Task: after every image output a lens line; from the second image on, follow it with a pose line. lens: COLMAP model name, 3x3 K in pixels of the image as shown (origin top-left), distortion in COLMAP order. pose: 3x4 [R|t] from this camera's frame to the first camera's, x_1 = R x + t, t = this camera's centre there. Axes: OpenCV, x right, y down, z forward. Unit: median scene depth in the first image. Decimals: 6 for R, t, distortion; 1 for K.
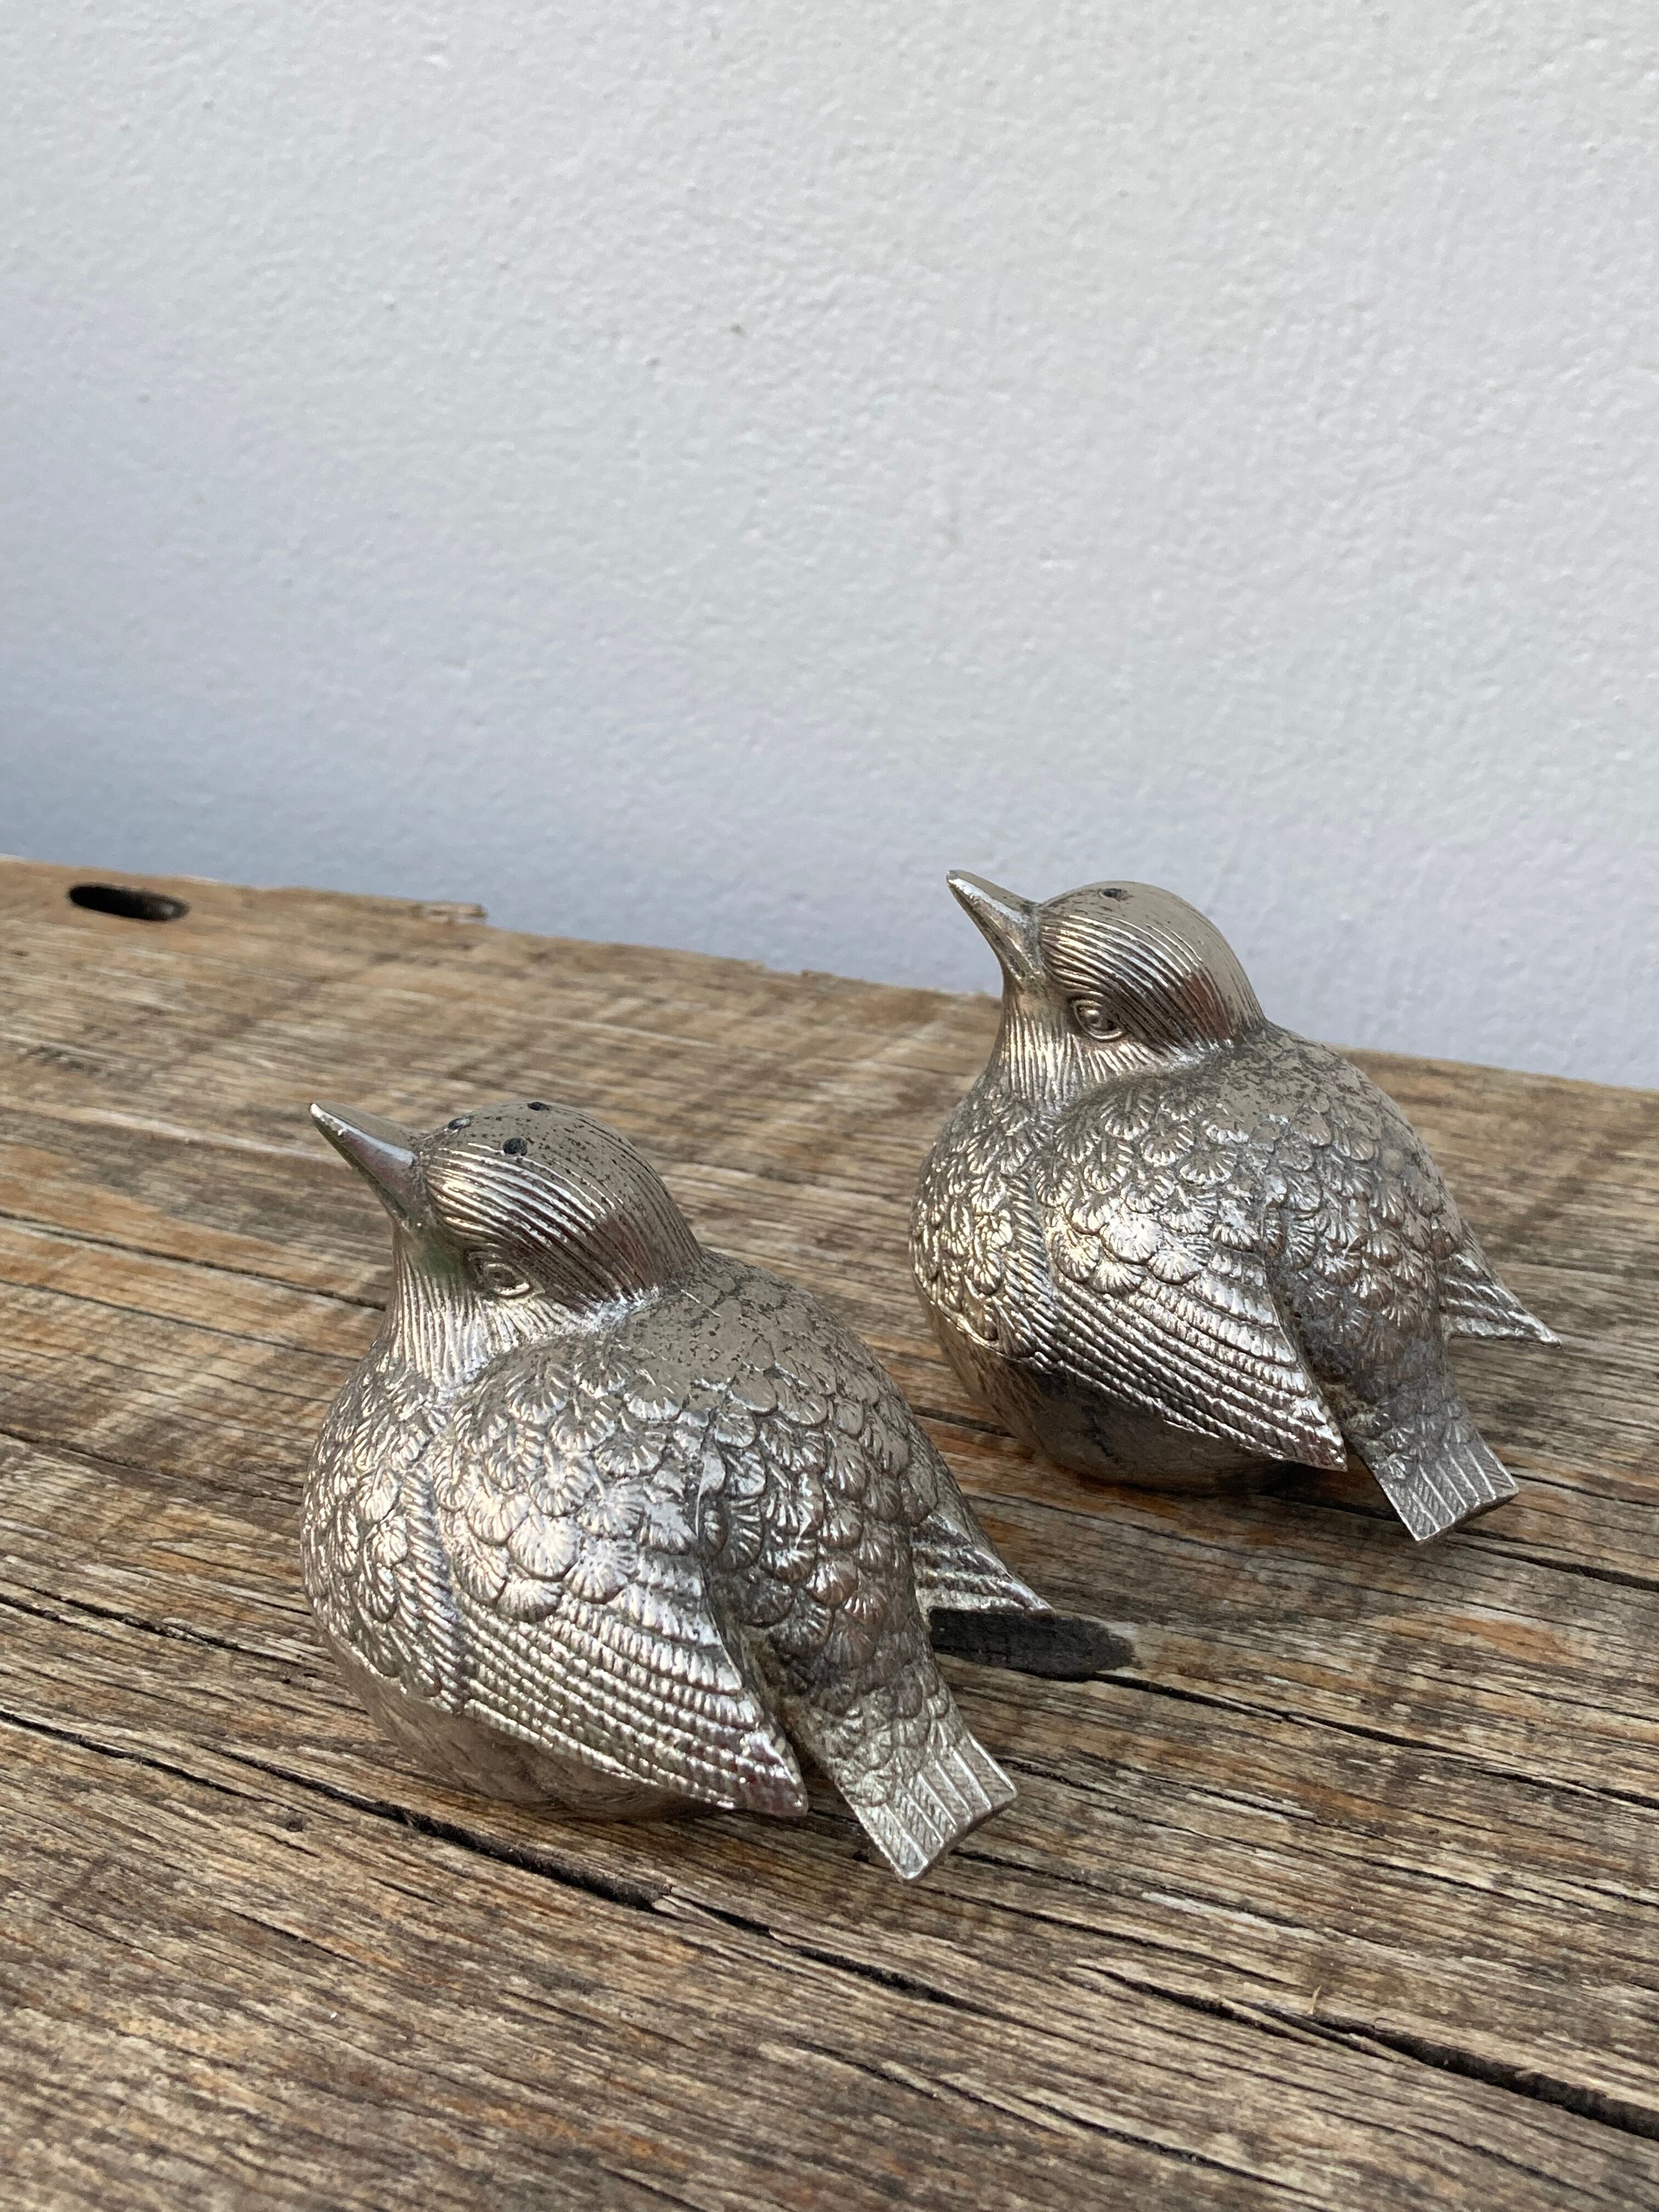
lens RADIAL K [[2502.8, 0, 816.9], [0, 2502.8, 1097.5], [0, 0, 1]] dist [-0.012026, 0.000000]
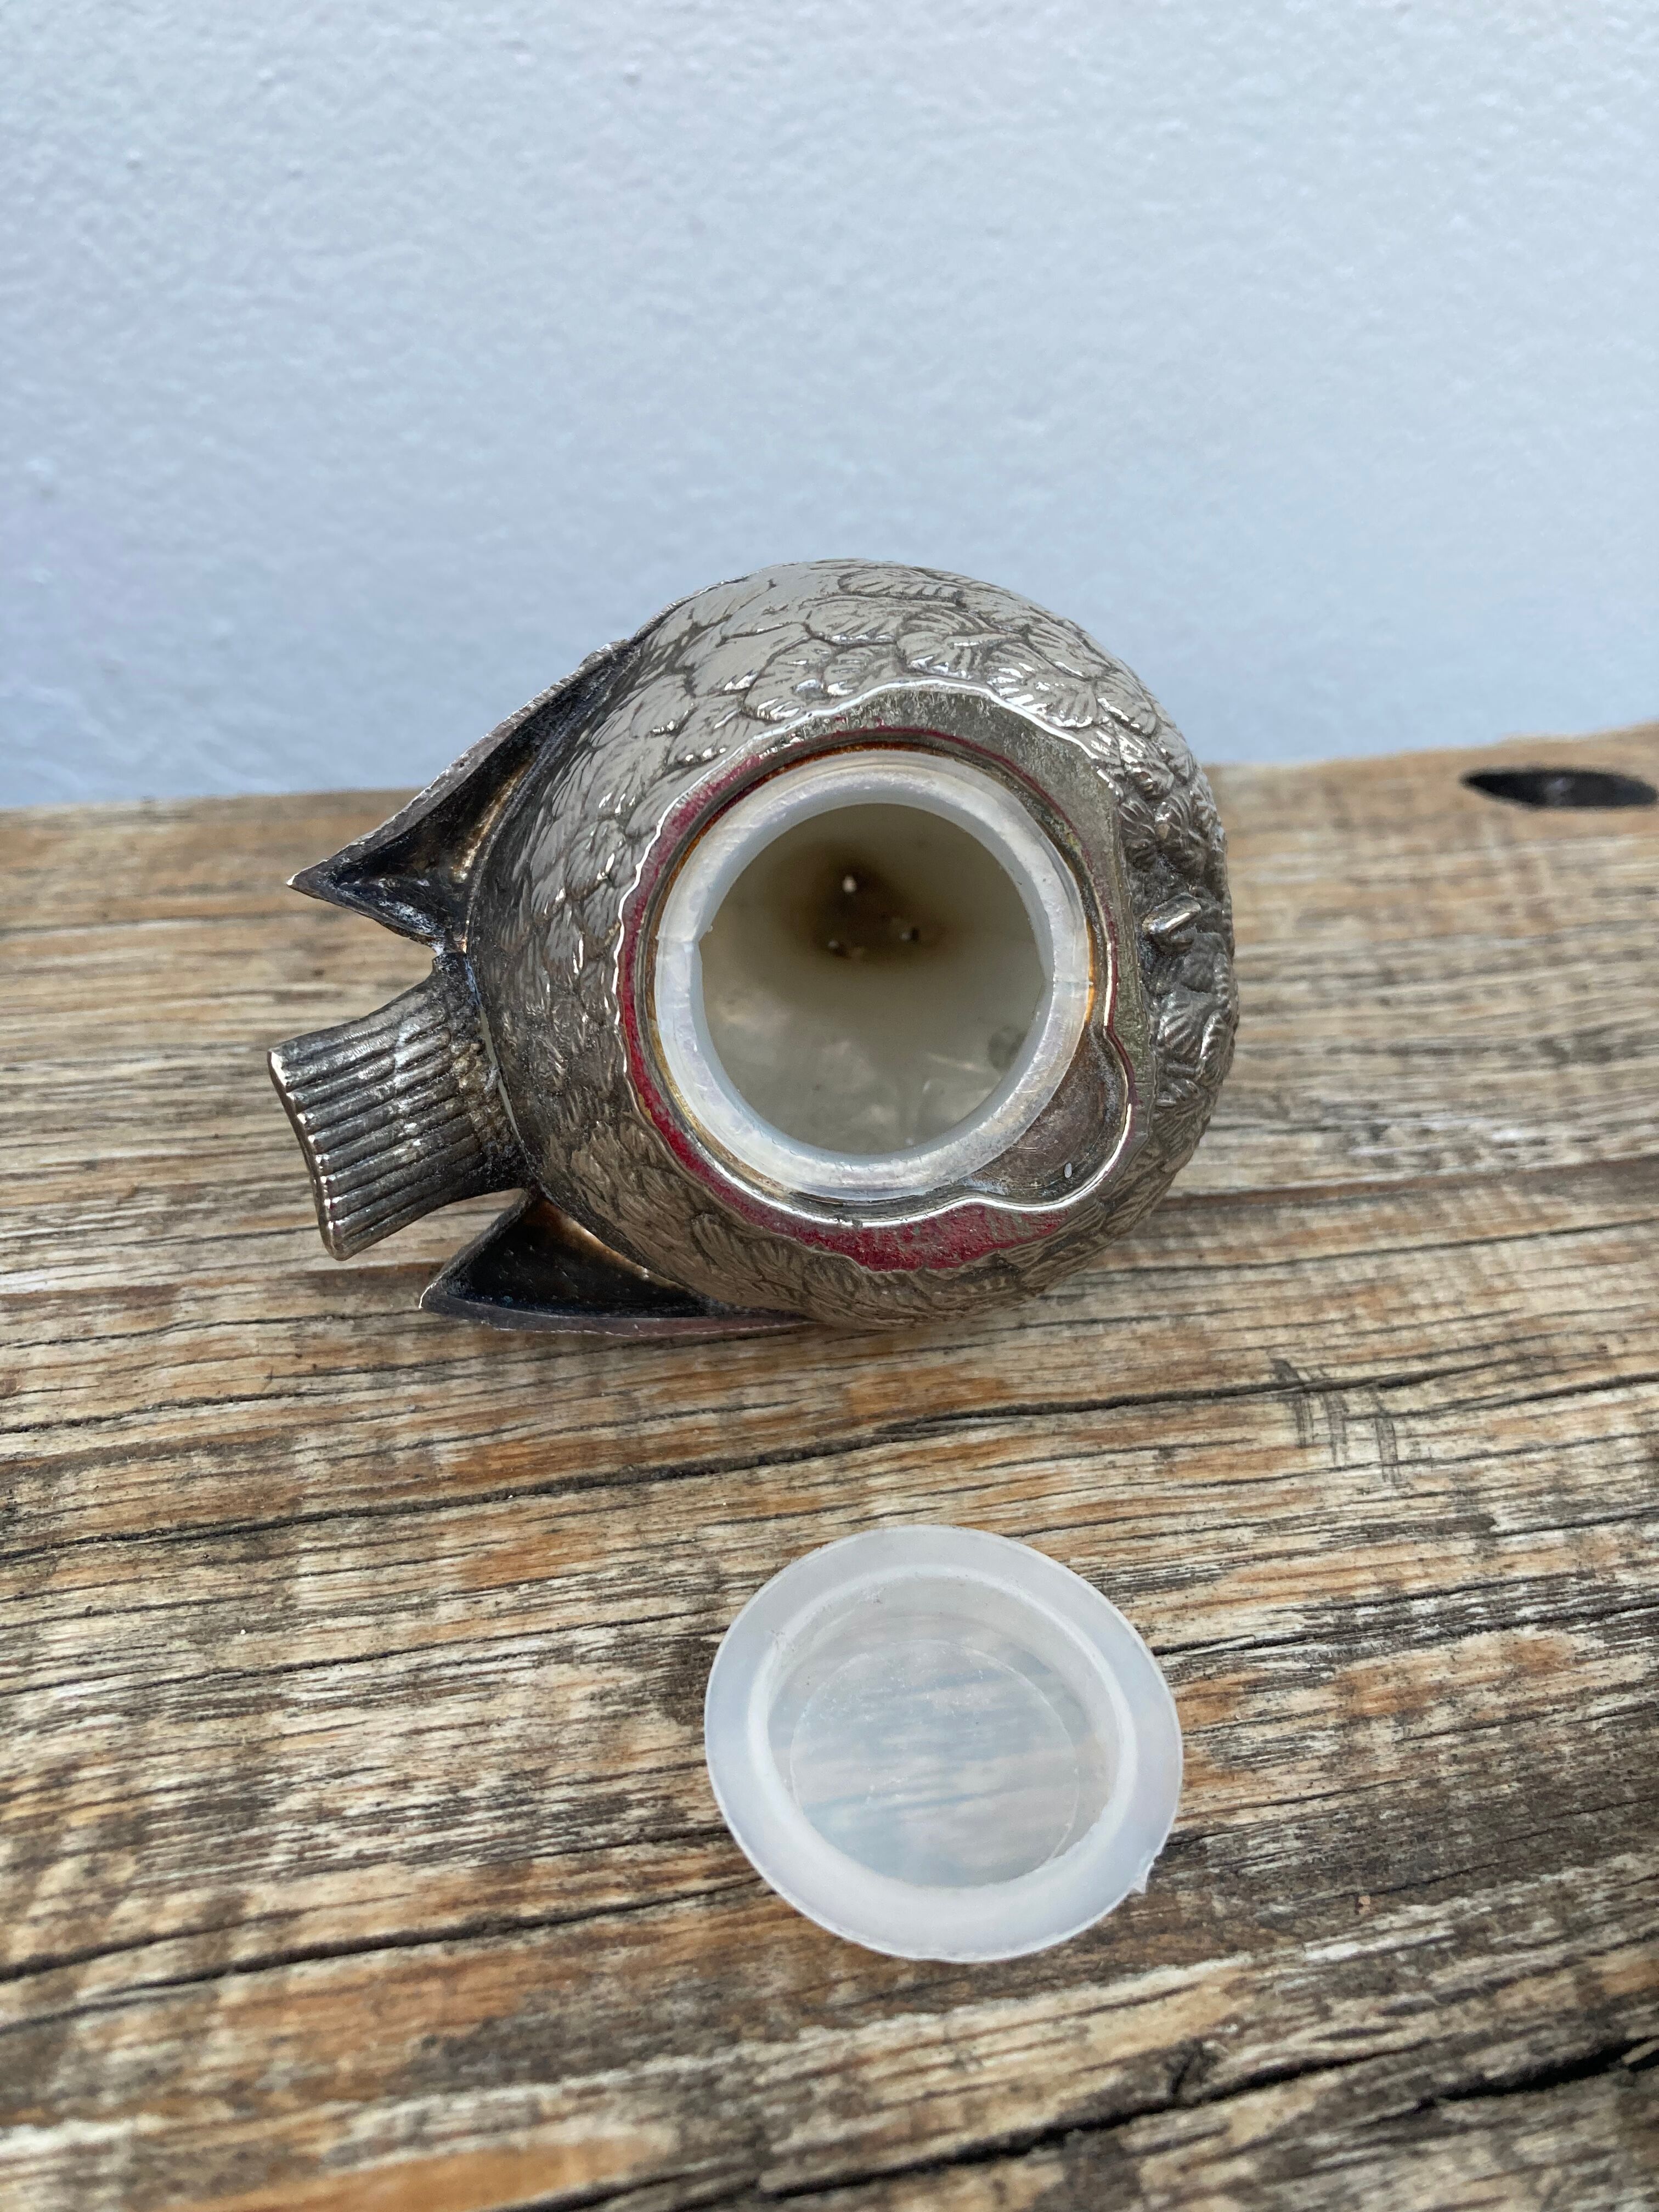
lens RADIAL K [[1851.8, 0, 878.3], [0, 1851.8, 1098.1], [0, 0, 1]] dist [-0.009250, 0.011920]
pose [[0.796879, -0.312483, 0.517047, -0.627488], [0.191813, 0.942425, 0.273941, -0.150036], [-0.572880, -0.119121, 0.810937, 0.546697]]
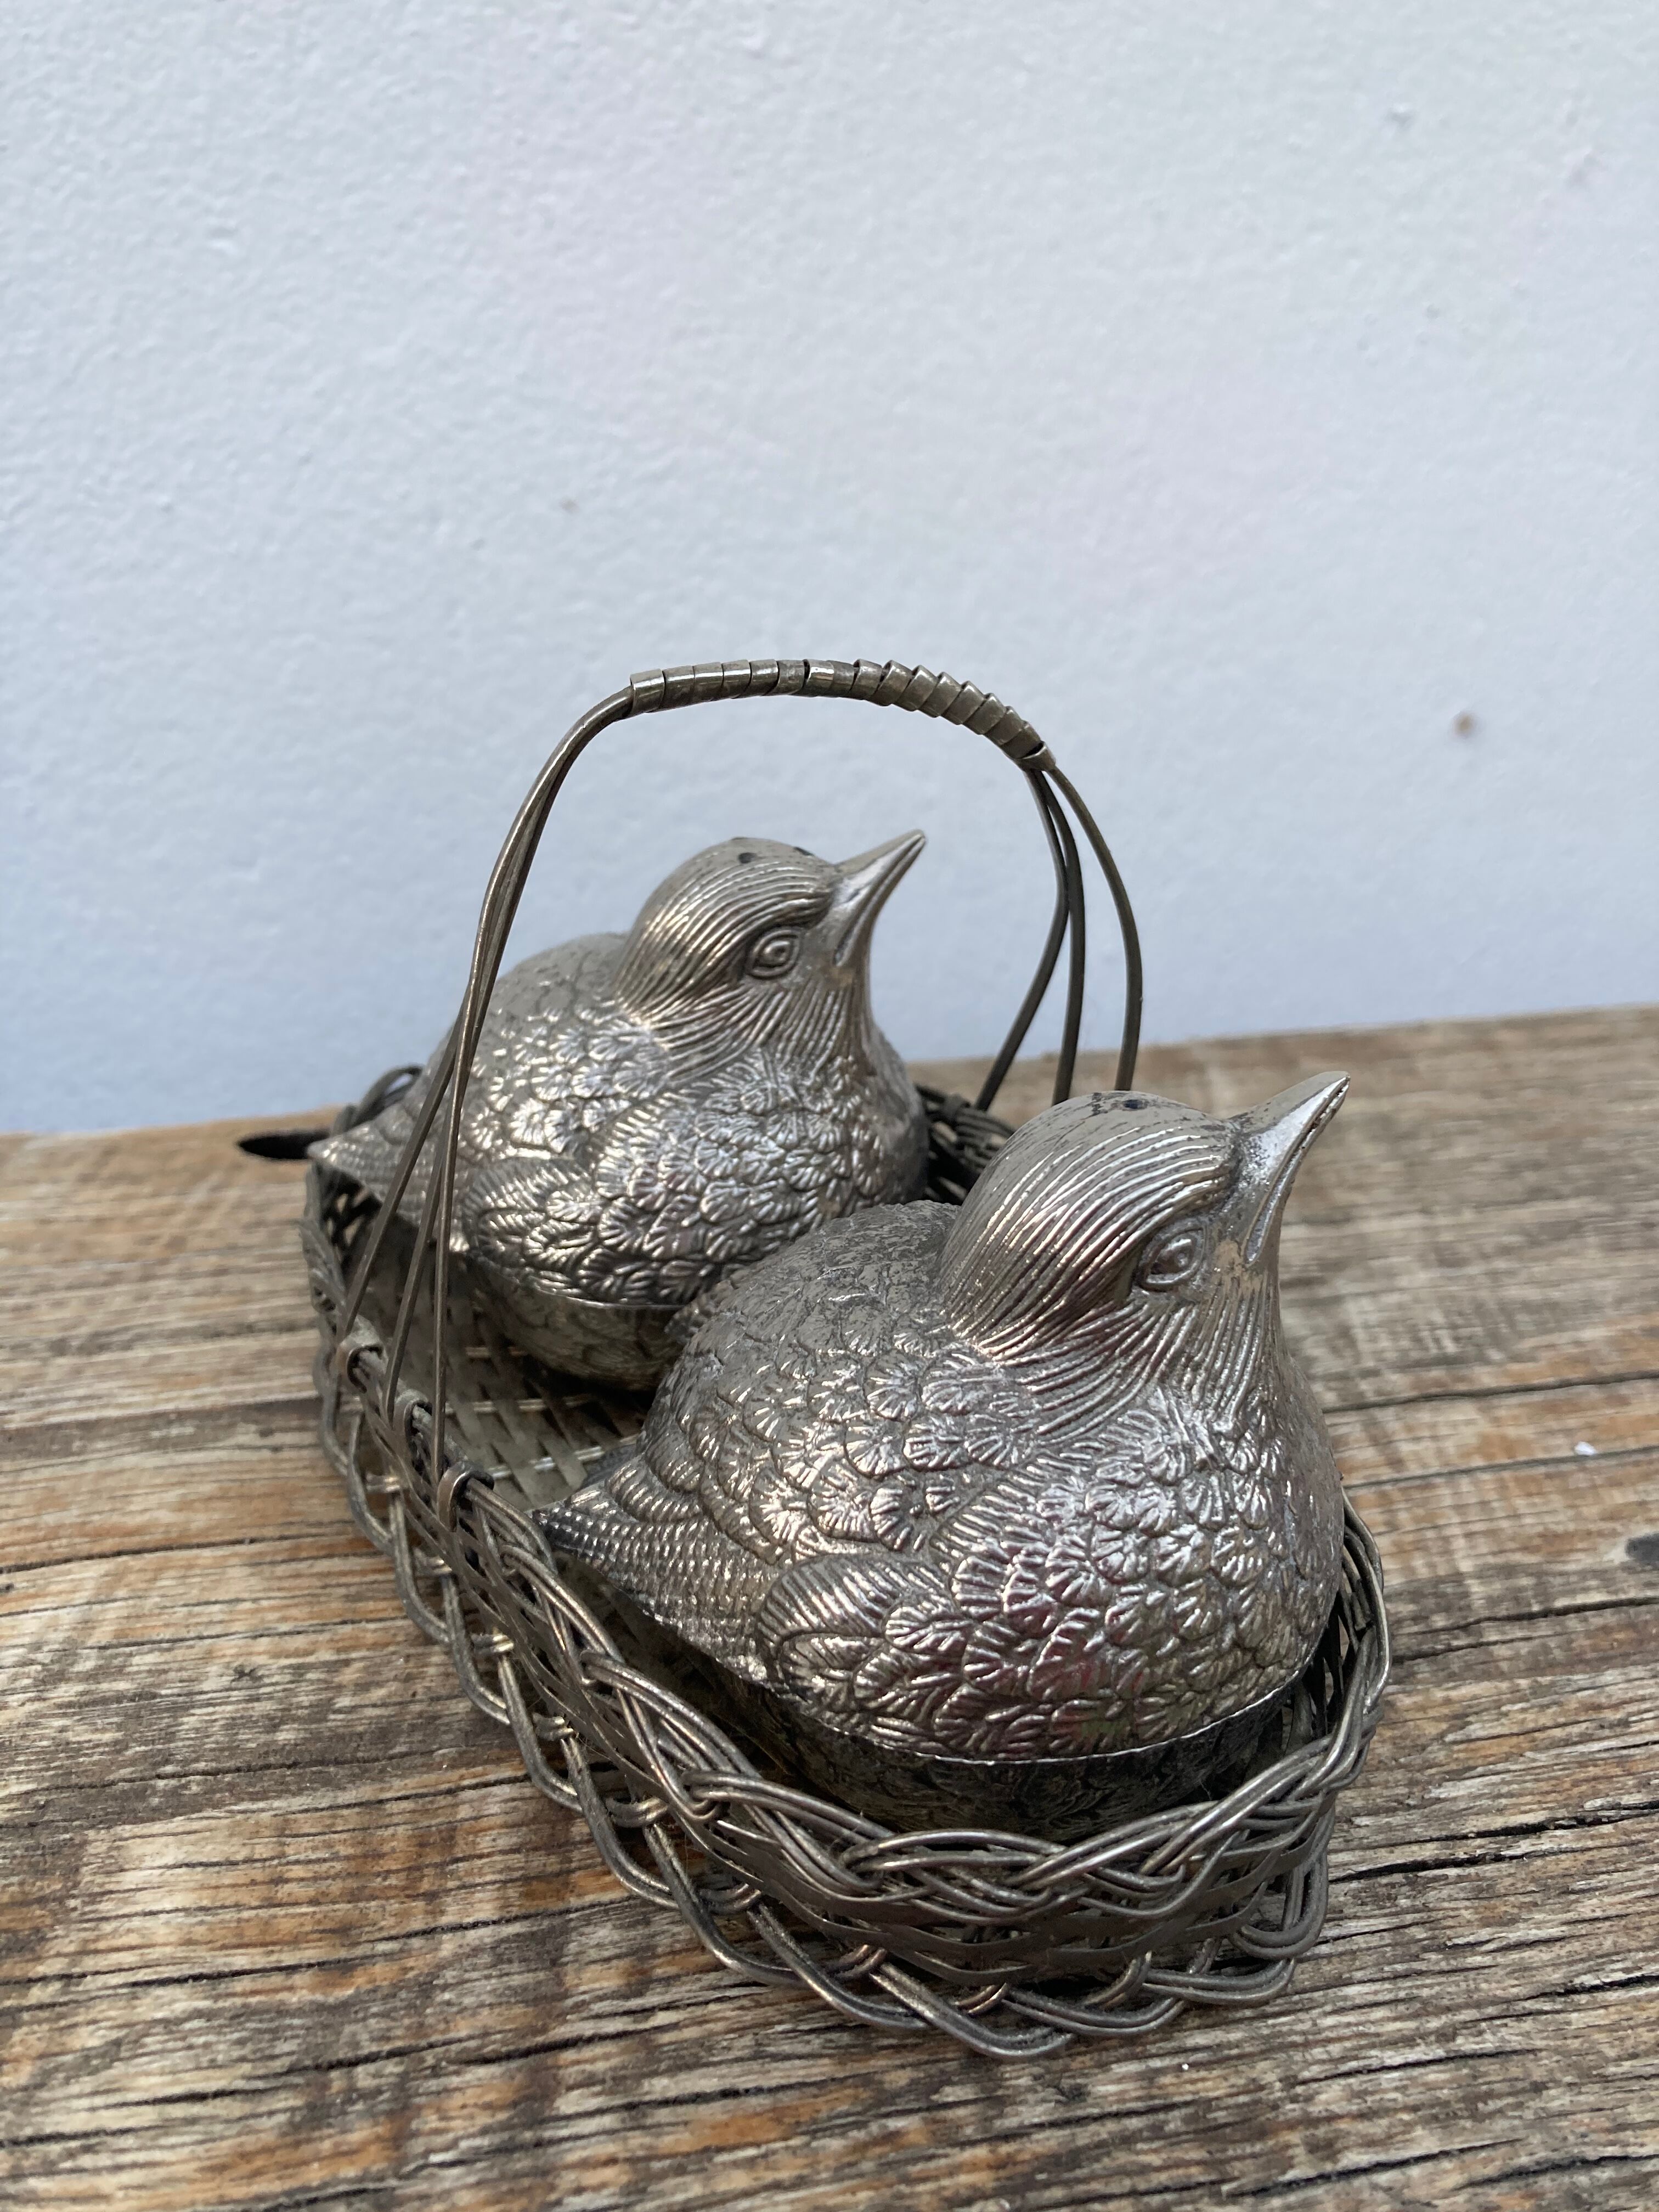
lens RADIAL K [[1851.8, 0, 851.6], [0, 1851.8, 1100.0], [0, 0, 1]] dist [-0.009250, 0.011920]
pose [[0.813928, -0.218882, 0.538156, -0.398008], [0.229225, 0.972154, 0.048711, -0.068747], [-0.533833, 0.083712, 0.841436, 0.281153]]
